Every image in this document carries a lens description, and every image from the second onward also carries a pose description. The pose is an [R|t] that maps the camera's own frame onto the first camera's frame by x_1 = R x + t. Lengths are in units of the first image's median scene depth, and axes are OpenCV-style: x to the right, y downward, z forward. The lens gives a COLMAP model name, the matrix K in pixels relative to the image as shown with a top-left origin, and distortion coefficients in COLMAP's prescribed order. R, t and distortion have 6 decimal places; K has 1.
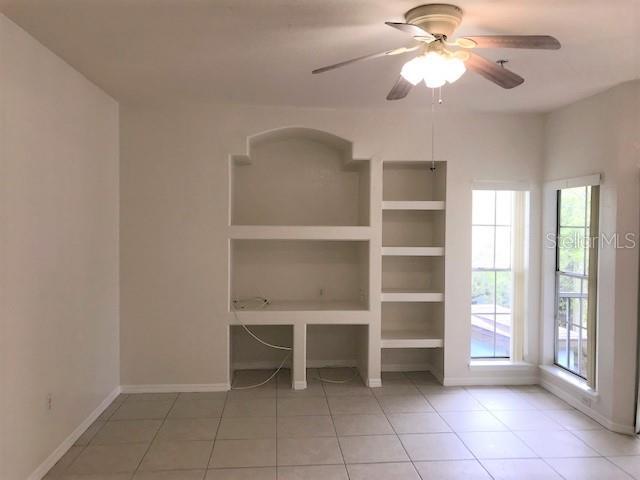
lens RADIAL K [[524.2, 0, 320.6], [0, 524.2, 234.0], [0, 0, 1]] dist [0.012263, -0.002965]
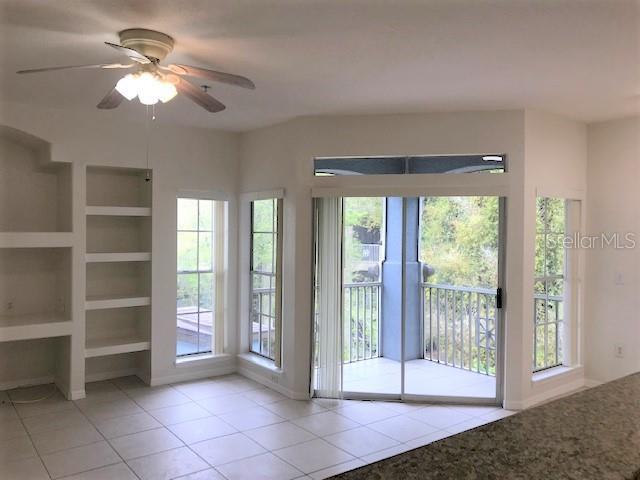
lens RADIAL K [[524.2, 0, 320.6], [0, 524.2, 234.0], [0, 0, 1]] dist [0.012263, -0.002965]
pose [[0.846498, -0.004862, 0.532370, -0.033403], [0.009729, 0.999933, -0.006337, -0.001193], [-0.532303, 0.010543, 0.846488, -0.057064]]
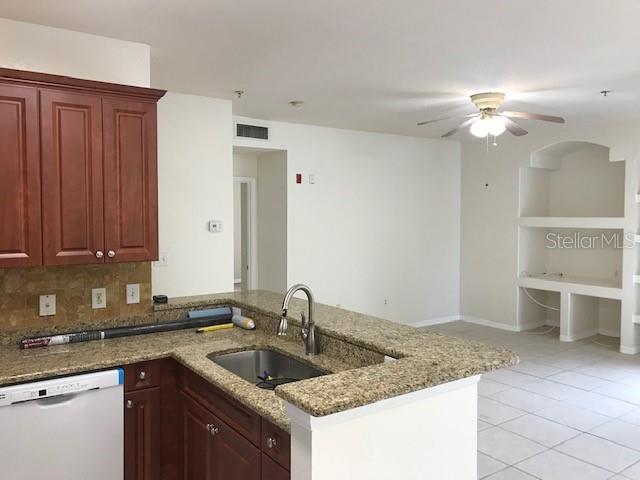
lens RADIAL K [[484.7, 0, 320.0], [0, 484.7, 232.4], [0, 0, 1]] dist [0.094770, 0.000482]
pose [[0.538092, 0.023734, -0.842552, 0.688204], [-0.005488, 0.999681, 0.024656, -0.005798], [0.842868, -0.008643, 0.538051, -0.191783]]
